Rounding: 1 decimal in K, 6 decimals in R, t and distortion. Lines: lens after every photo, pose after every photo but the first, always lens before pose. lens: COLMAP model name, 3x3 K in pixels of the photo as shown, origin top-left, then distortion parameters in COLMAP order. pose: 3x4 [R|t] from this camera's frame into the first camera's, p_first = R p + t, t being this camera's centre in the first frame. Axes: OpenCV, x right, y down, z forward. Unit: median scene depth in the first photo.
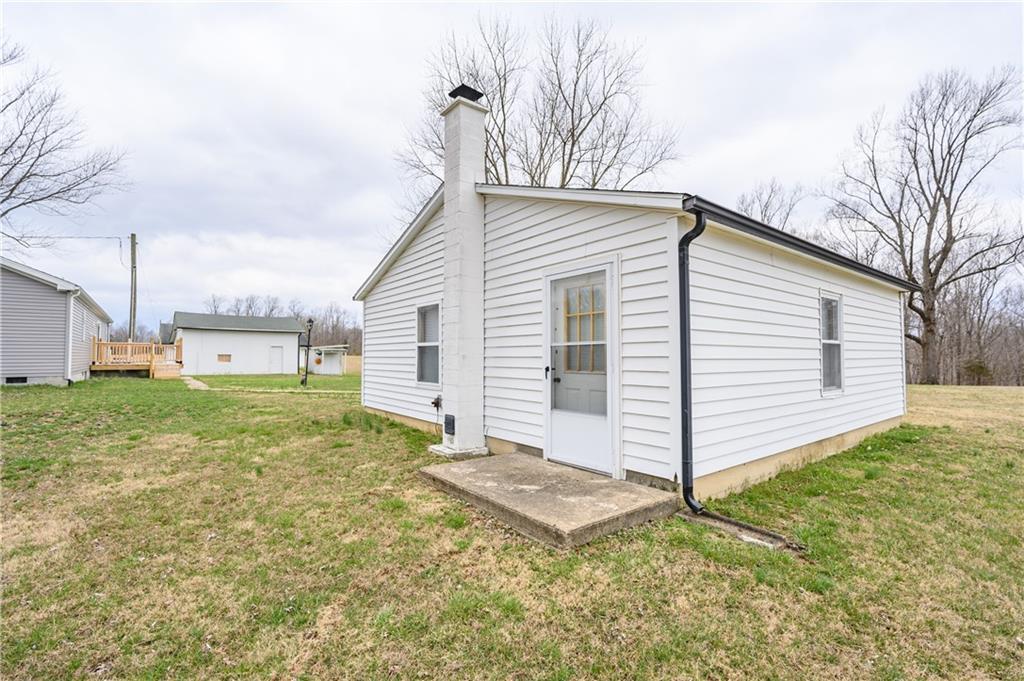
lens RADIAL K [[450.5, 0, 509.5], [0, 450.5, 344.8], [0, 0, 1]] dist [-0.001654, -0.000225]
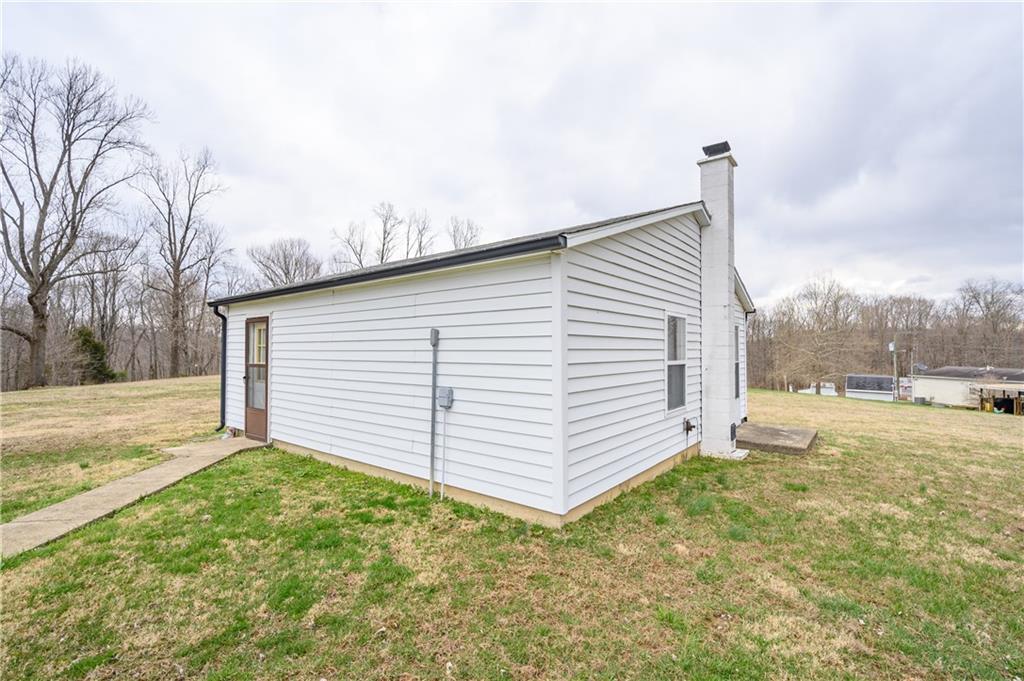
lens RADIAL K [[453.9, 0, 511.2], [0, 453.9, 338.0], [0, 0, 1]] dist [-0.001835, -0.000238]
pose [[-0.231973, 0.025117, 0.972398, -0.926584], [-0.022621, 0.999257, -0.031208, -0.013321], [-0.972459, -0.029236, -0.231232, 1.480661]]
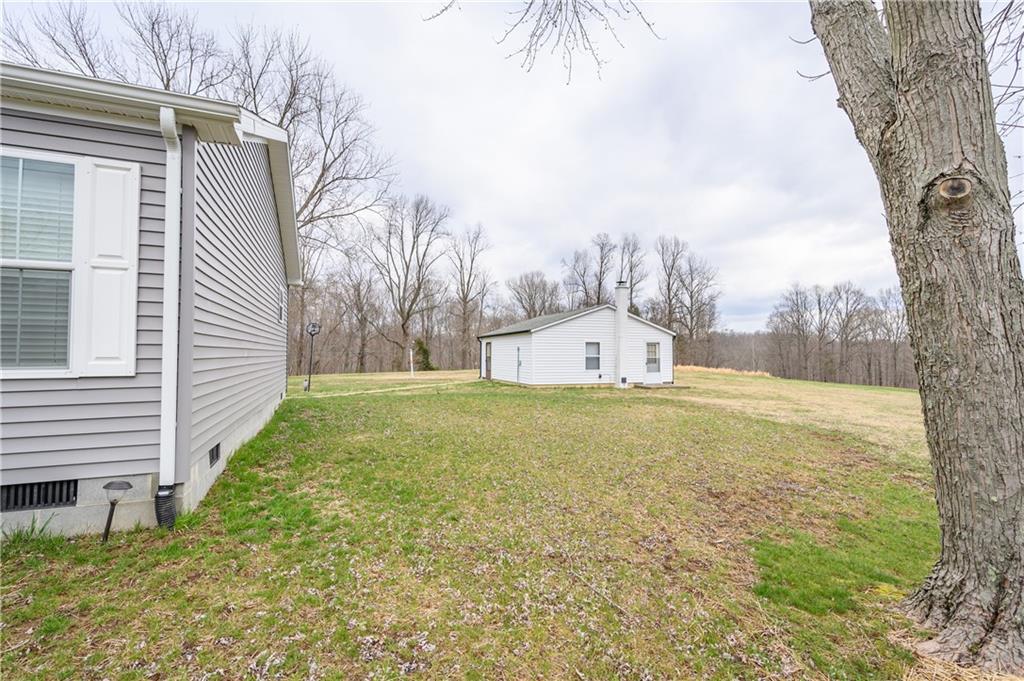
lens RADIAL K [[453.9, 0, 511.2], [0, 453.9, 338.0], [0, 0, 1]] dist [-0.001835, -0.000238]
pose [[0.293422, 0.031954, 0.955449, -2.969178], [-0.024964, 0.999356, -0.025756, -0.027428], [-0.955657, -0.016294, 0.294031, 0.650680]]
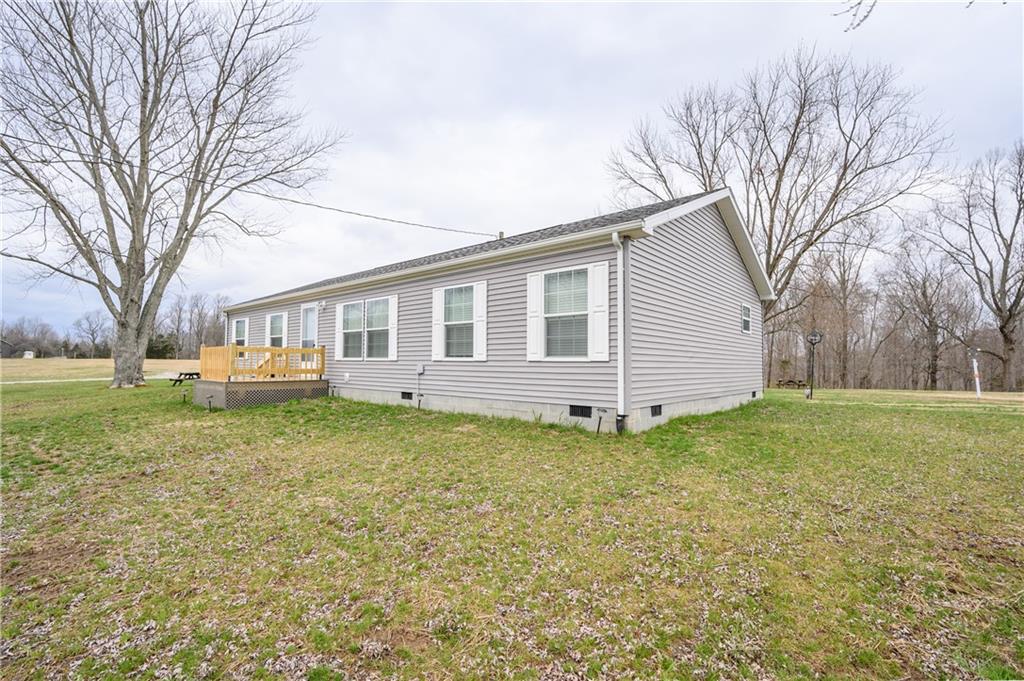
lens RADIAL K [[459.3, 0, 512.3], [0, 459.3, 343.7], [0, 0, 1]] dist [0.000524, -0.000146]
pose [[0.983371, 0.017672, 0.180746, -3.022275], [-0.013847, 0.999653, -0.022403, -0.004361], [-0.181080, 0.019527, 0.983275, 0.223900]]
